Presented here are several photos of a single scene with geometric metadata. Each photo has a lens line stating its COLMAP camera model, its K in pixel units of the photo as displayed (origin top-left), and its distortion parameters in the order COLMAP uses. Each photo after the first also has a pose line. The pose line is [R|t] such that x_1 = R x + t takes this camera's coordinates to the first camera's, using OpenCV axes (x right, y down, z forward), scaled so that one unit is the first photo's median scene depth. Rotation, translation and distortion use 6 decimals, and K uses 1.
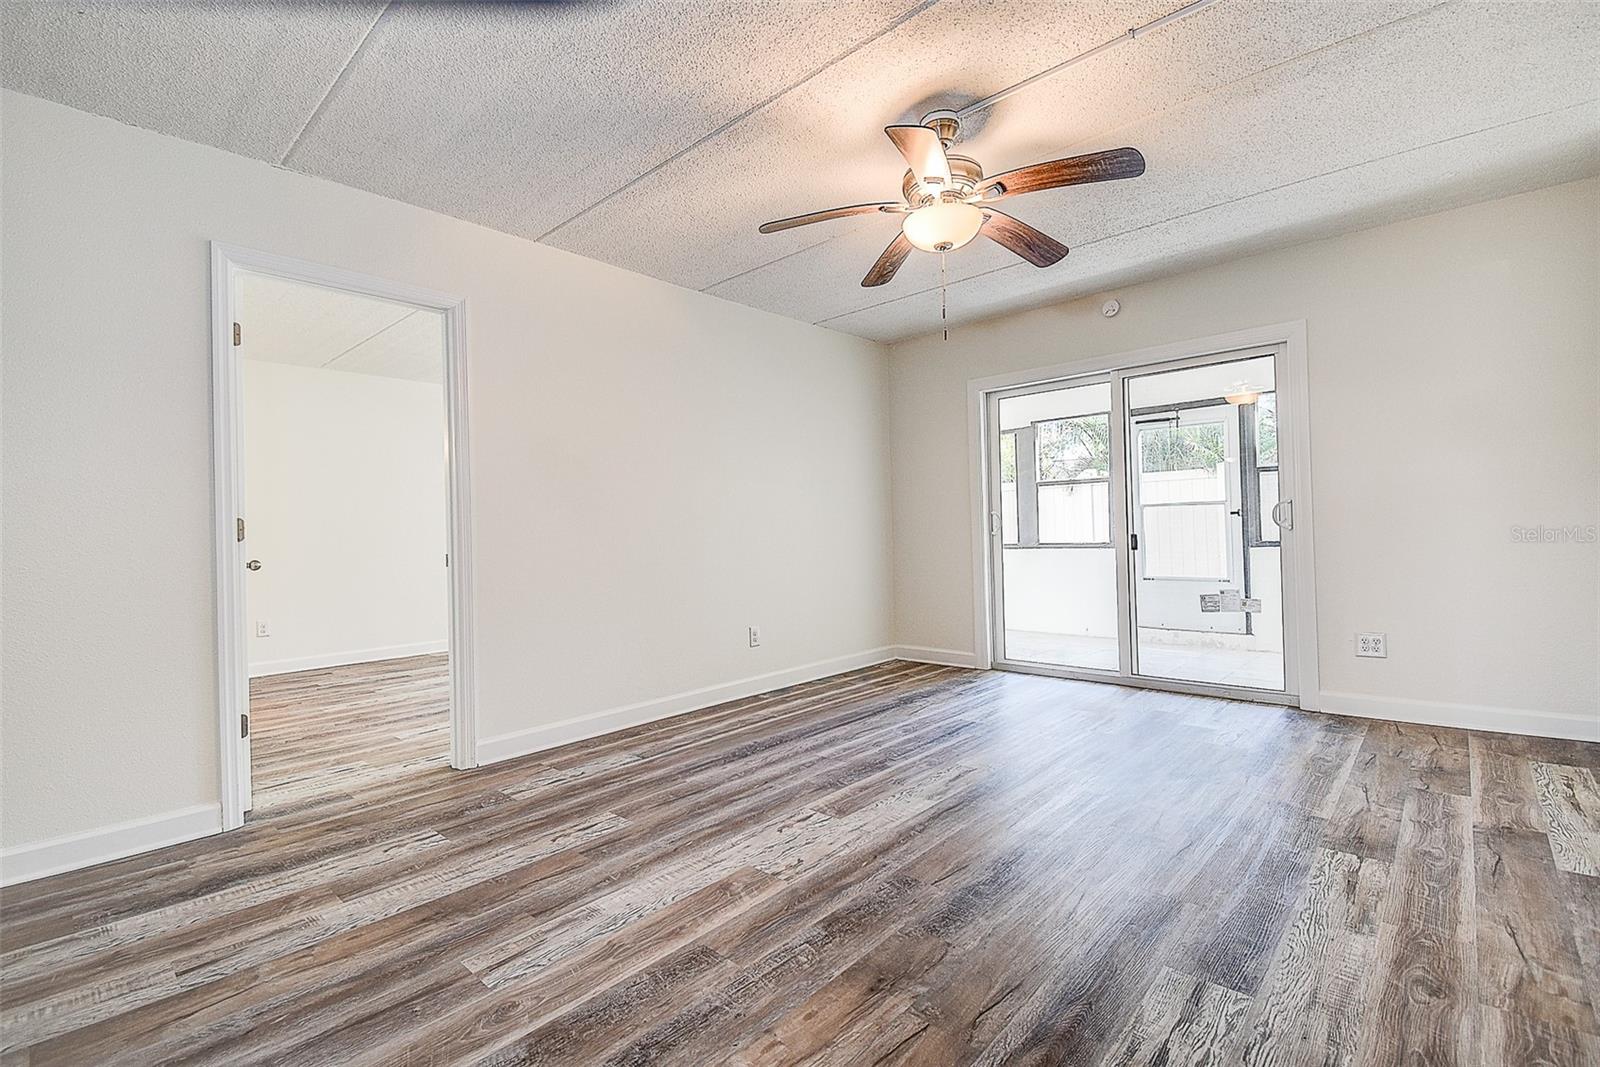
lens RADIAL K [[720.6, 0, 802.7], [0, 720.6, 522.8], [0, 0, 1]] dist [0.037700, -0.030182]
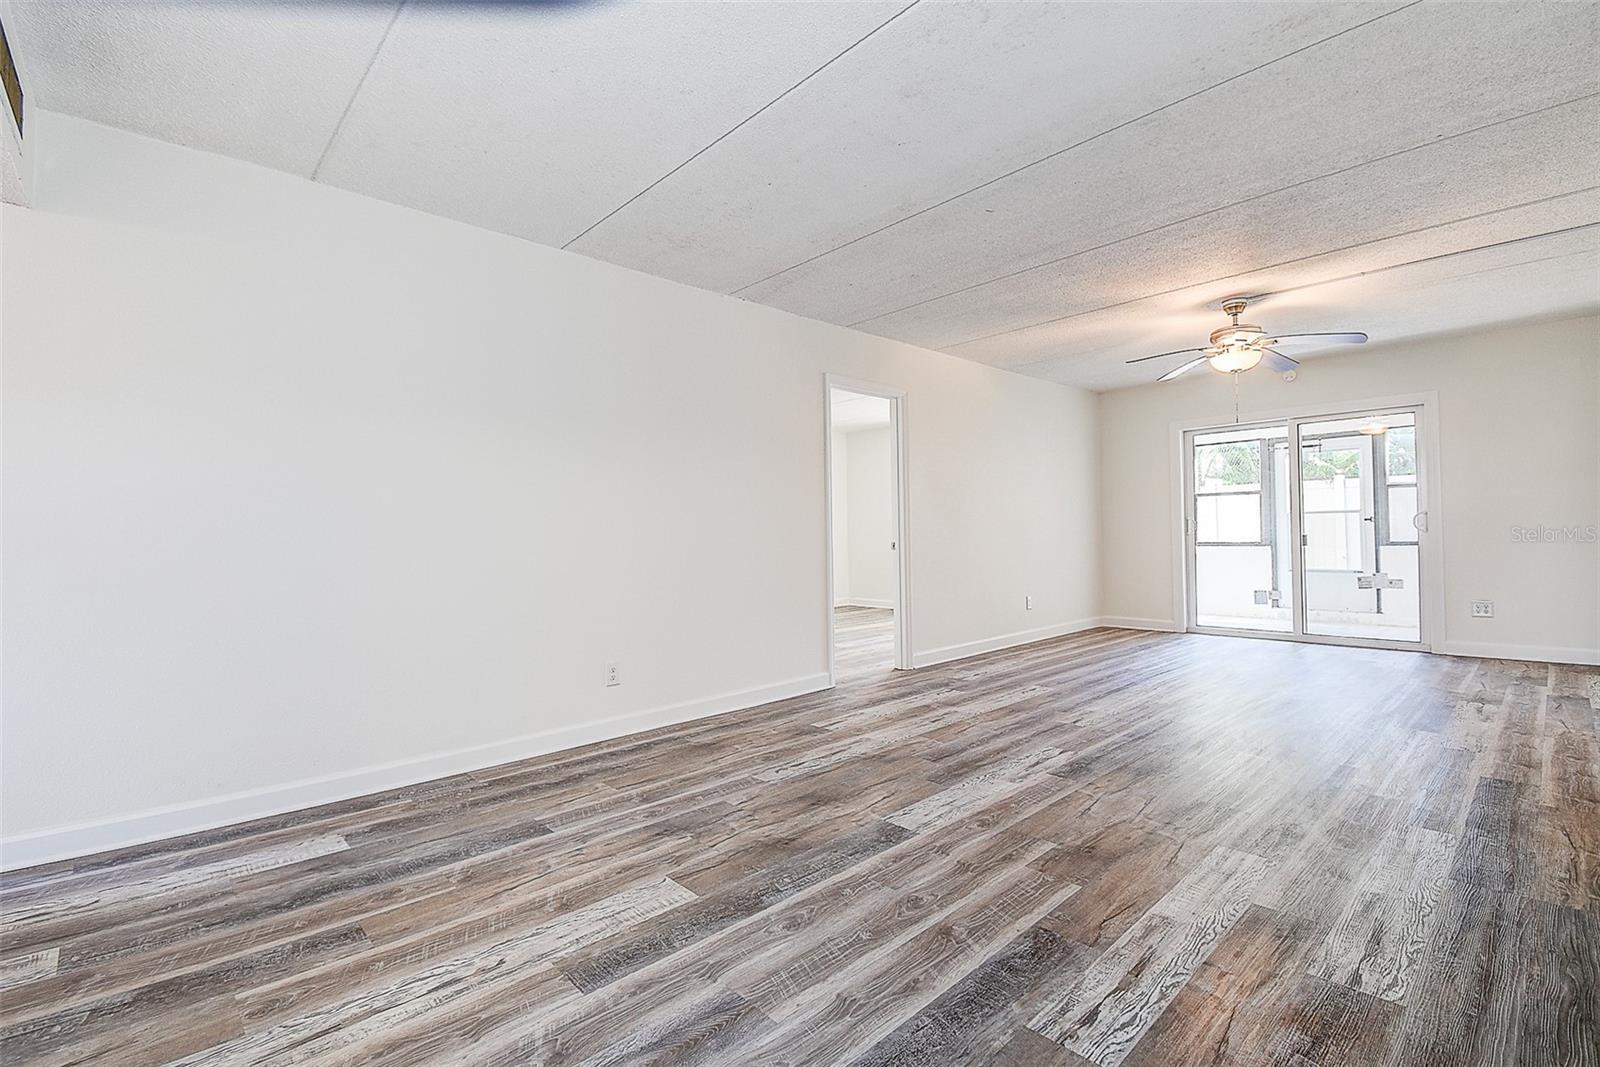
lens RADIAL K [[711.9, 0, 788.1], [0, 711.9, 536.9], [0, 0, 1]] dist [0.033552, -0.028453]
pose [[0.996062, 0.009359, -0.088162, -0.683599], [-0.007462, 0.999734, 0.021816, -0.005411], [0.088343, -0.021072, 0.995867, -0.782110]]
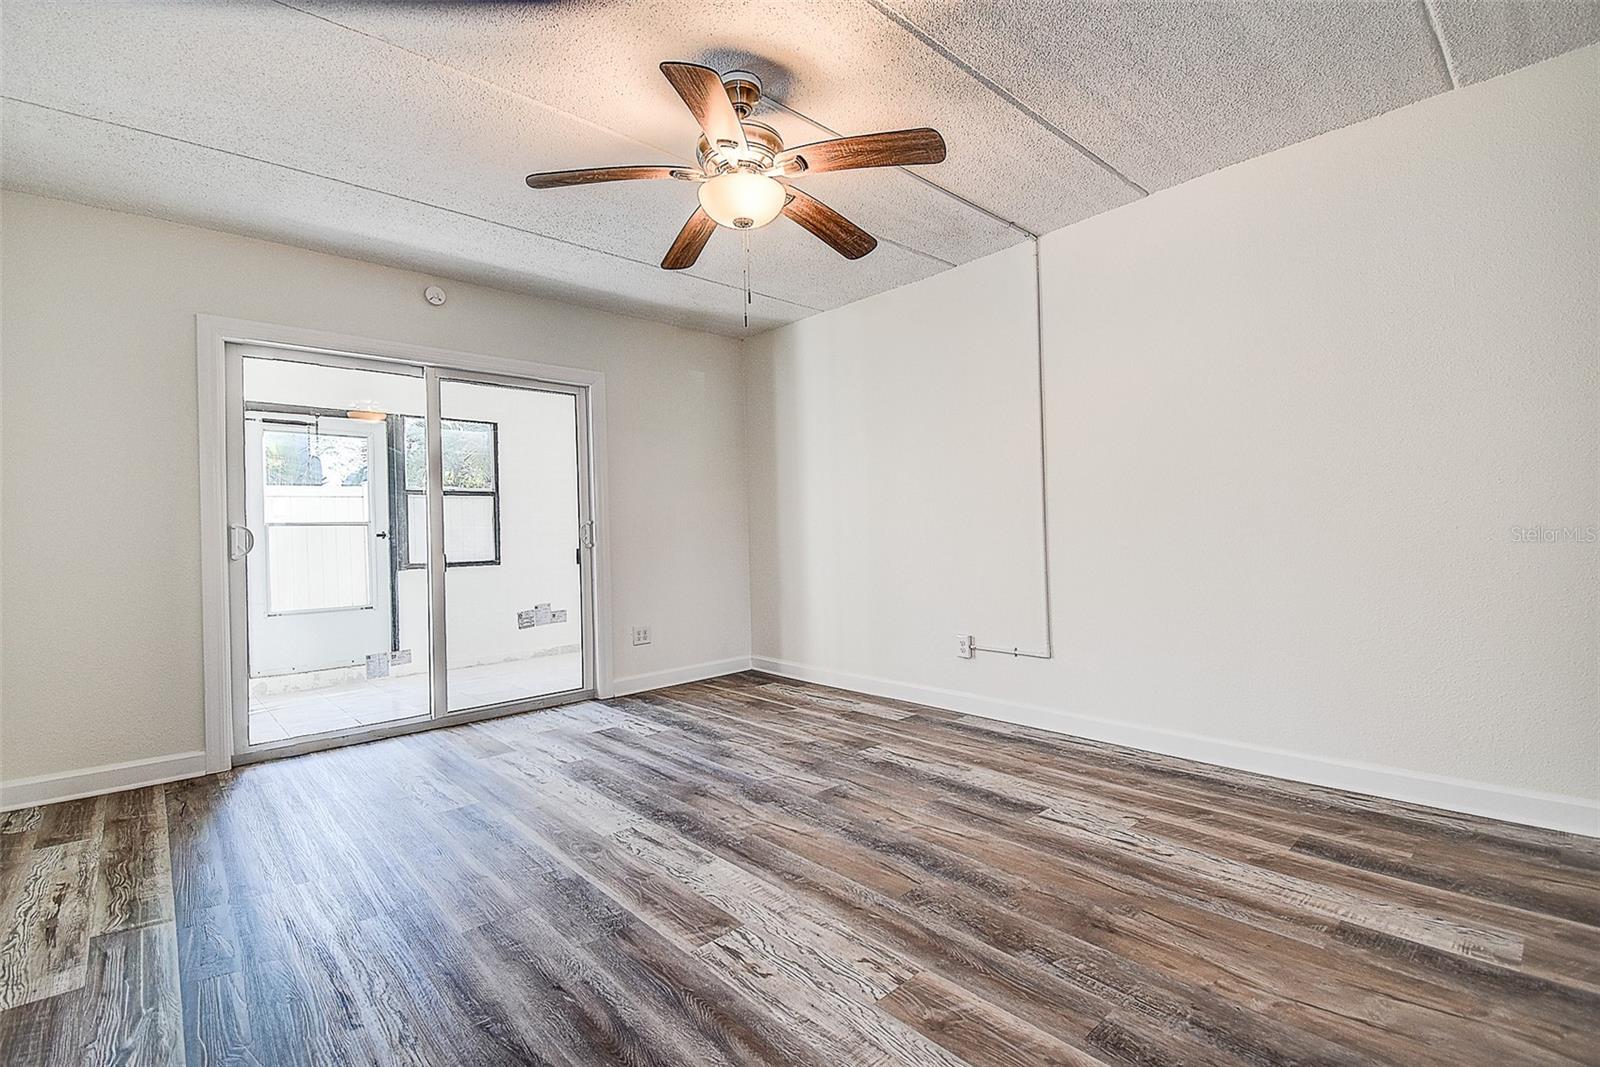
lens RADIAL K [[711.2, 0, 803.1], [0, 711.2, 526.3], [0, 0, 1]] dist [0.005770, -0.000199]
pose [[0.086663, 0.031503, 0.995739, -0.614133], [0.010366, 0.999417, -0.032521, 0.023221], [-0.996184, 0.013140, 0.086286, 0.784749]]
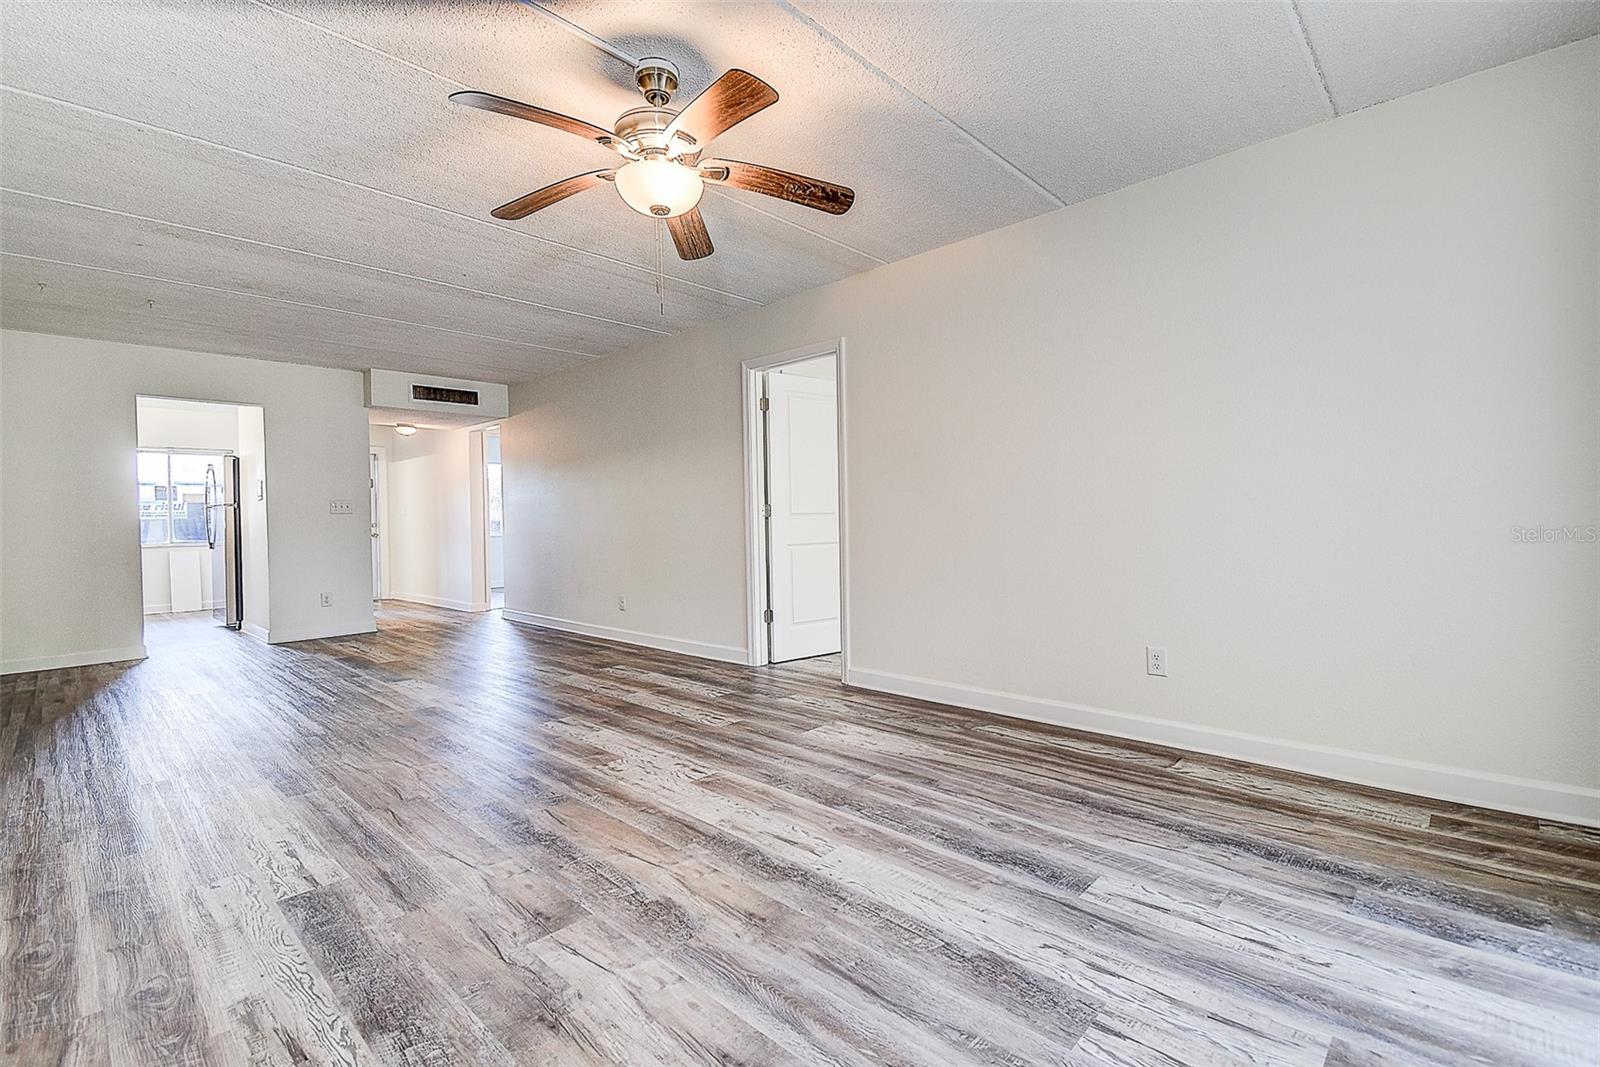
lens RADIAL K [[711.9, 0, 788.1], [0, 711.9, 536.9], [0, 0, 1]] dist [0.033552, -0.028453]
pose [[-0.035986, 0.049630, -0.998119, 0.999480], [0.032093, 0.998308, 0.048482, -0.009894], [0.998837, -0.030288, -0.037518, 1.081704]]
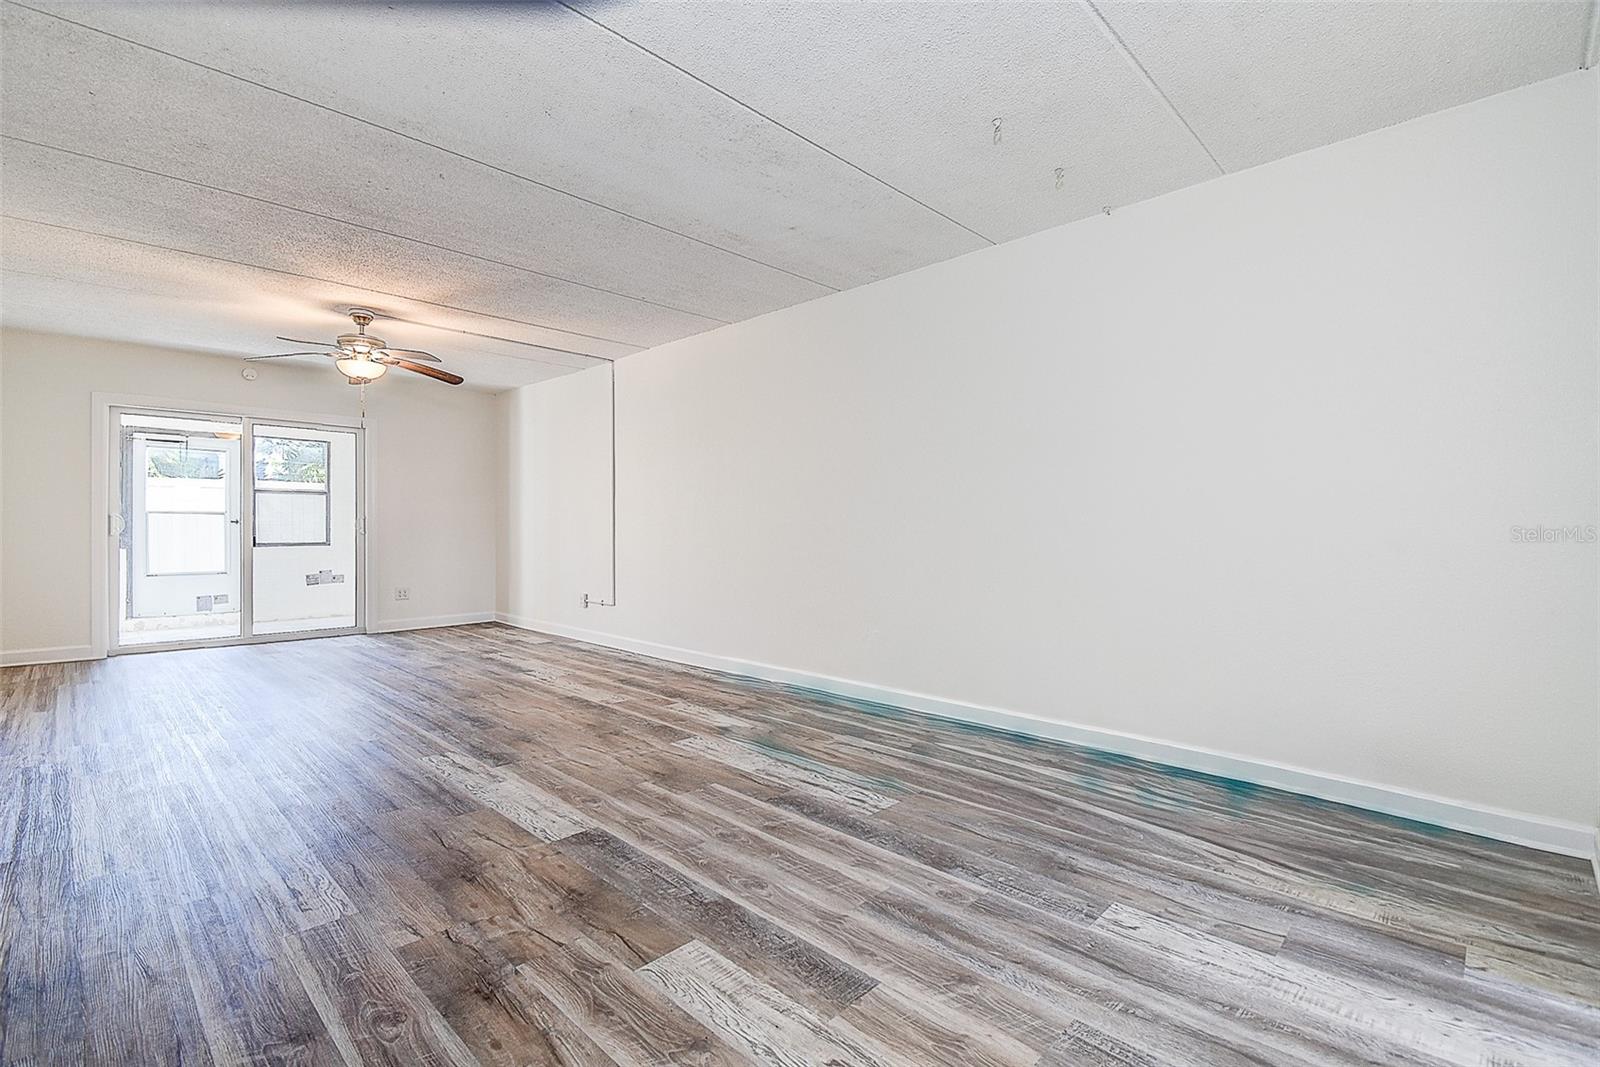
lens RADIAL K [[720.6, 0, 802.7], [0, 720.6, 522.8], [0, 0, 1]] dist [0.037700, -0.030182]
pose [[0.035797, 0.030315, 0.998899, -1.489332], [-0.017391, 0.999407, -0.029708, 0.022704], [-0.999208, -0.016309, 0.036303, -0.186538]]
